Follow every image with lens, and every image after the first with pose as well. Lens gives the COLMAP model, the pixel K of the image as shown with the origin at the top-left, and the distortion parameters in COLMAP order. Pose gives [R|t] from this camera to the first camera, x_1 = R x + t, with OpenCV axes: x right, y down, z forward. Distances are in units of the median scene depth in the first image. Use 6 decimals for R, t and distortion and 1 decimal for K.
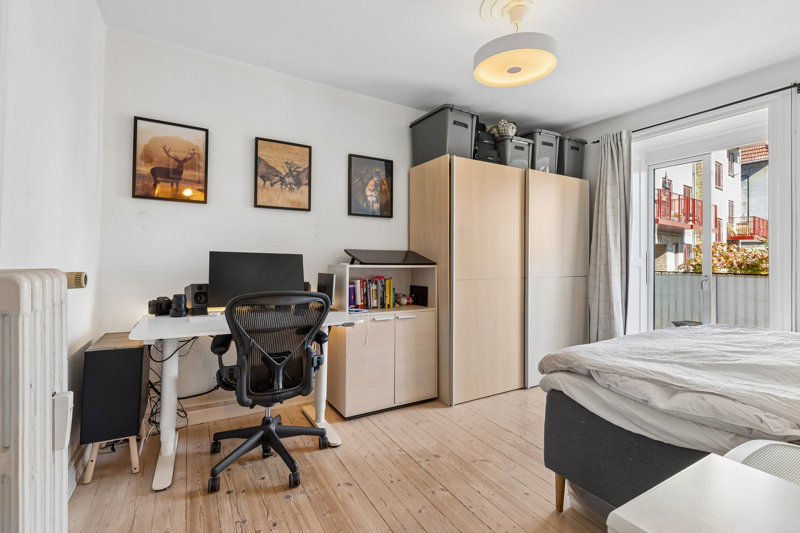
lens RADIAL K [[361.7, 0, 396.6], [0, 361.7, 260.6], [0, 0, 1]] dist [0.003728, 0.000681]
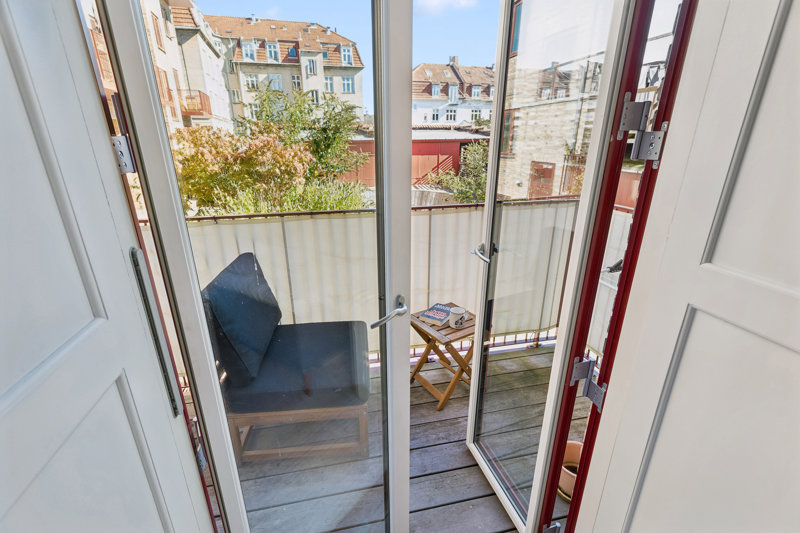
lens RADIAL K [[361.7, 0, 398.2], [0, 361.7, 269.1], [0, 0, 1]] dist [0.003728, 0.000681]
pose [[0.304169, -0.341407, 0.889338, 0.106709], [0.009335, 0.934596, 0.355588, -0.012814], [-0.952572, -0.099857, 0.287462, 0.154184]]
